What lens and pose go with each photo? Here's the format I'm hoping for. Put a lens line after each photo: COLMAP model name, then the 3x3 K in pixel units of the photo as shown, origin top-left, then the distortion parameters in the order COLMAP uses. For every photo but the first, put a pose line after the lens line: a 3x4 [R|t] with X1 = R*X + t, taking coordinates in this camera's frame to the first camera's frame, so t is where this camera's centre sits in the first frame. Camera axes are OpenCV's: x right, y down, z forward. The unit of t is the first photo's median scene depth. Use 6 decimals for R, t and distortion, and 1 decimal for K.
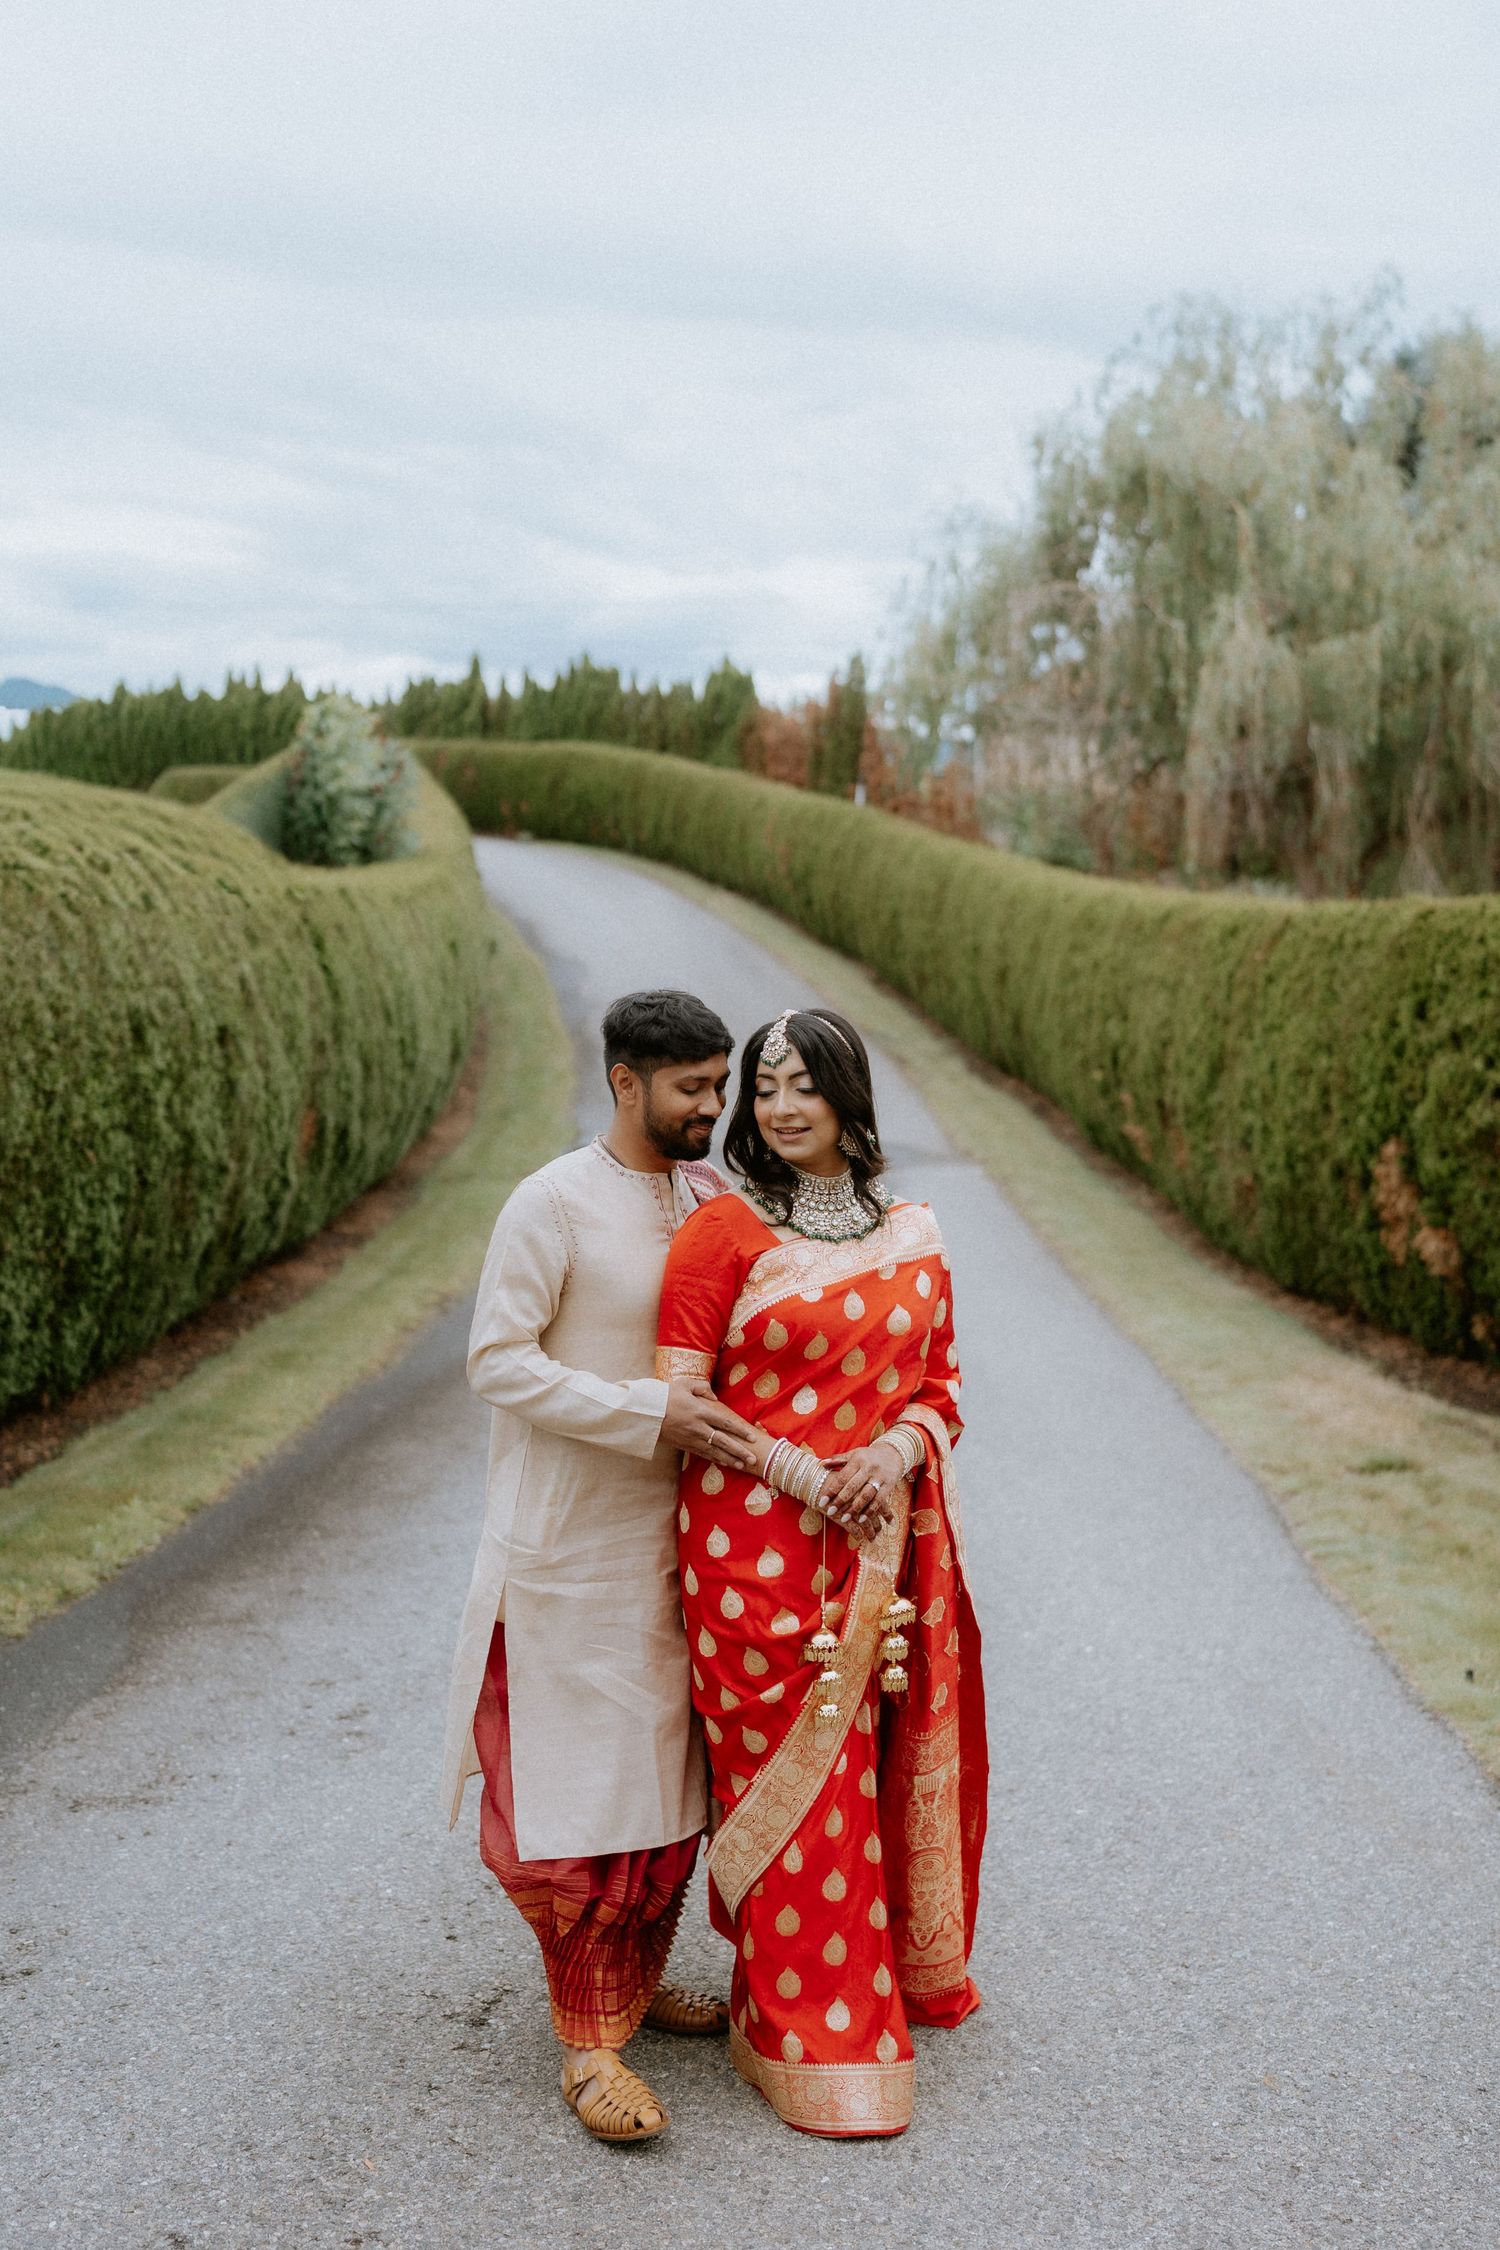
lens RADIAL K [[2129.8, 0, 752.1], [0, 2129.8, 1125.9], [0, 0, 1]] dist [0.005194, 0.015337]
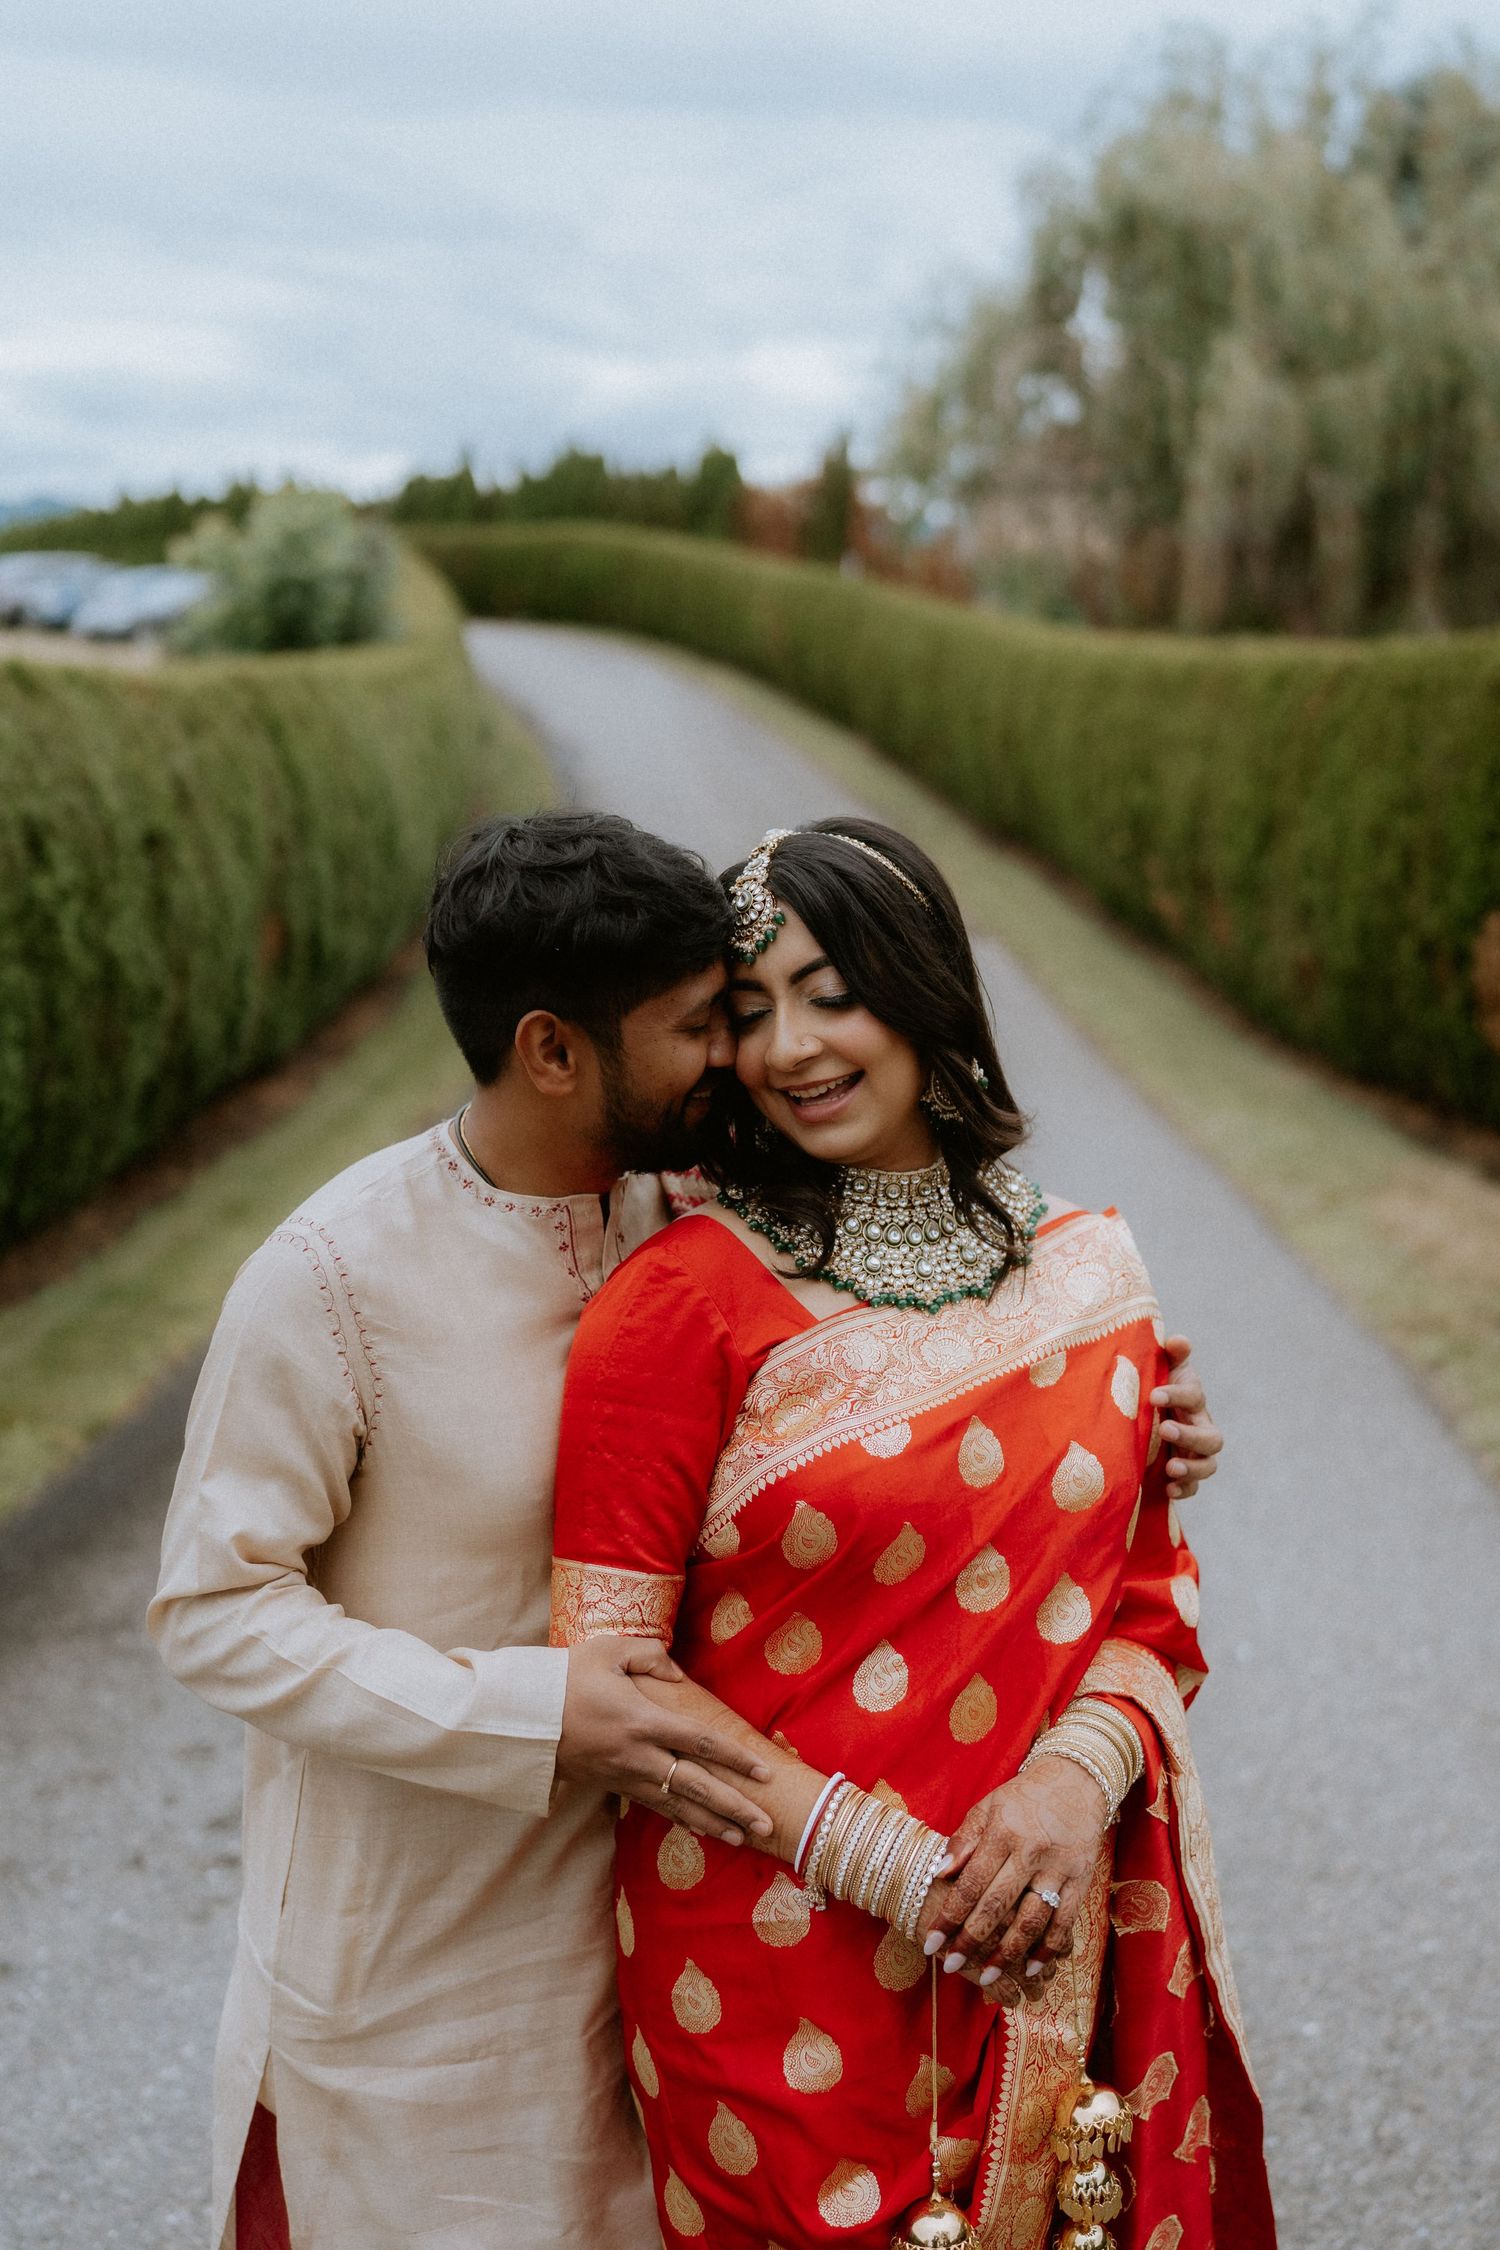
lens RADIAL K [[2025.4, 0, 820.1], [0, 2025.4, 1081.6], [0, 0, 1]] dist [-0.032260, -0.003963]
pose [[0.998748, -0.042602, 0.026225, 0.001587], [0.040006, 0.994897, 0.092621, -0.009722], [-0.030037, -0.091456, 0.995356, 0.148622]]
